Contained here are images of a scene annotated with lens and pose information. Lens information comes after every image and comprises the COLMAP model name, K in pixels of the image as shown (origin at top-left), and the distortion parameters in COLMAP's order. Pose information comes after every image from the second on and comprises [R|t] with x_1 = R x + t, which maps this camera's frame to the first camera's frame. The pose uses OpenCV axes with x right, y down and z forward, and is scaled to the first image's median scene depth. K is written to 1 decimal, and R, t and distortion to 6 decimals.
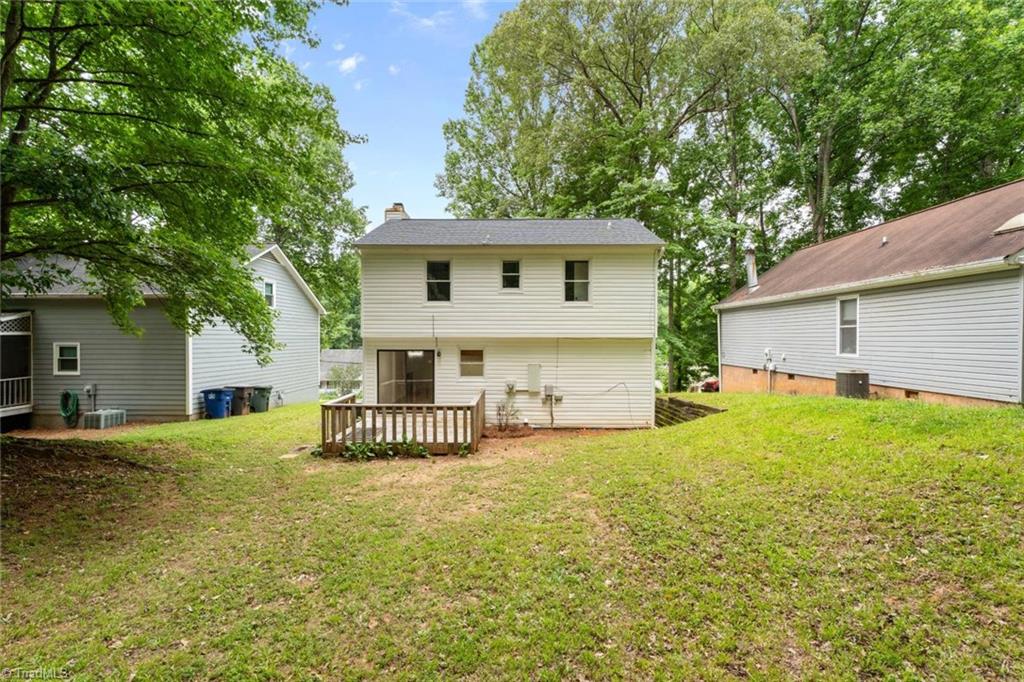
lens RADIAL K [[454.9, 0, 512.0], [0, 454.9, 341.0], [0, 0, 1]] dist [0.000652, 0.000482]
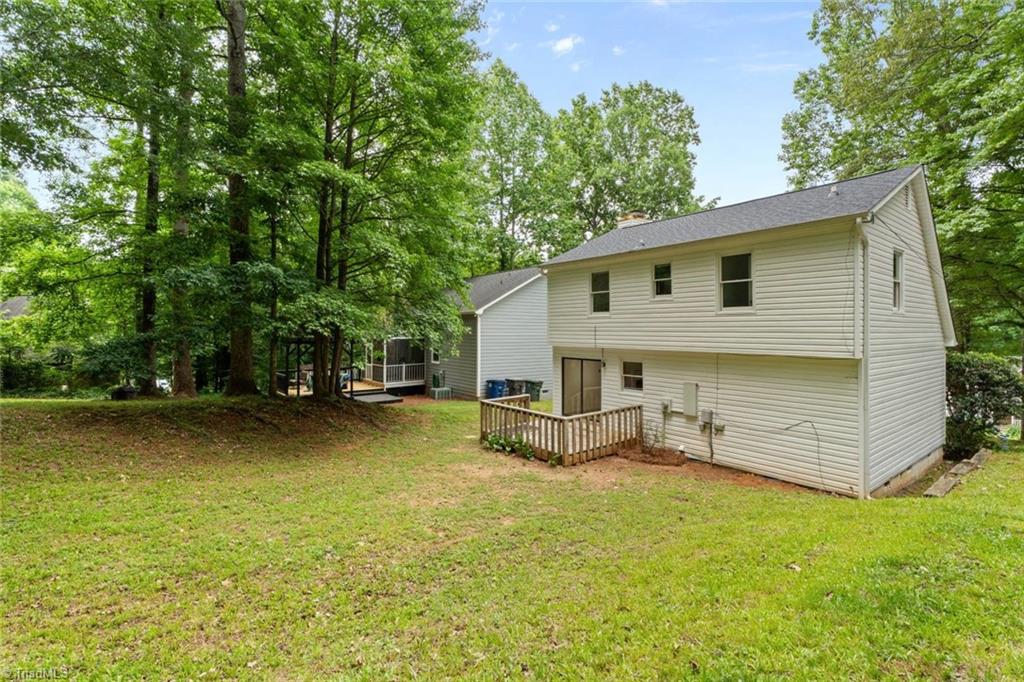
lens RADIAL K [[464.6, 0, 514.4], [0, 464.6, 332.2], [0, 0, 1]] dist [-0.000285, -0.000049]
pose [[0.630136, 0.004396, -0.776472, 0.513828], [-0.007743, 0.999970, -0.000623, -0.040618], [0.776446, 0.006405, 0.630151, 0.200816]]
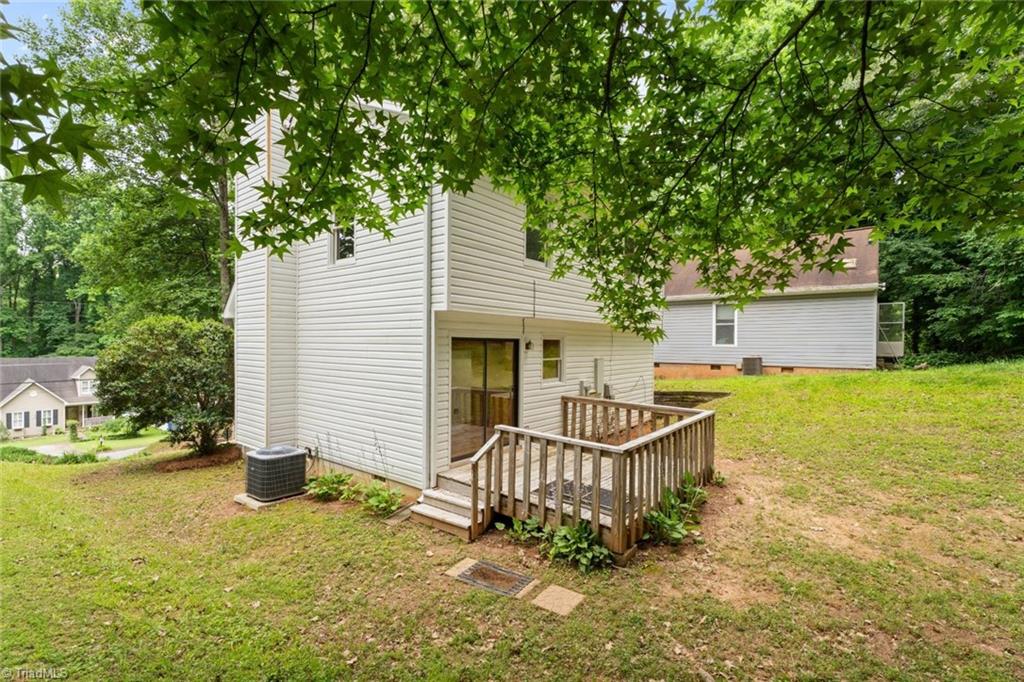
lens RADIAL K [[454.9, 0, 512.0], [0, 454.9, 341.0], [0, 0, 1]] dist [0.000652, 0.000482]
pose [[0.604353, 0.006937, 0.796687, -0.675877], [-0.002271, 0.999973, -0.006984, 0.027207], [-0.796714, 0.002412, 0.604352, 0.645948]]
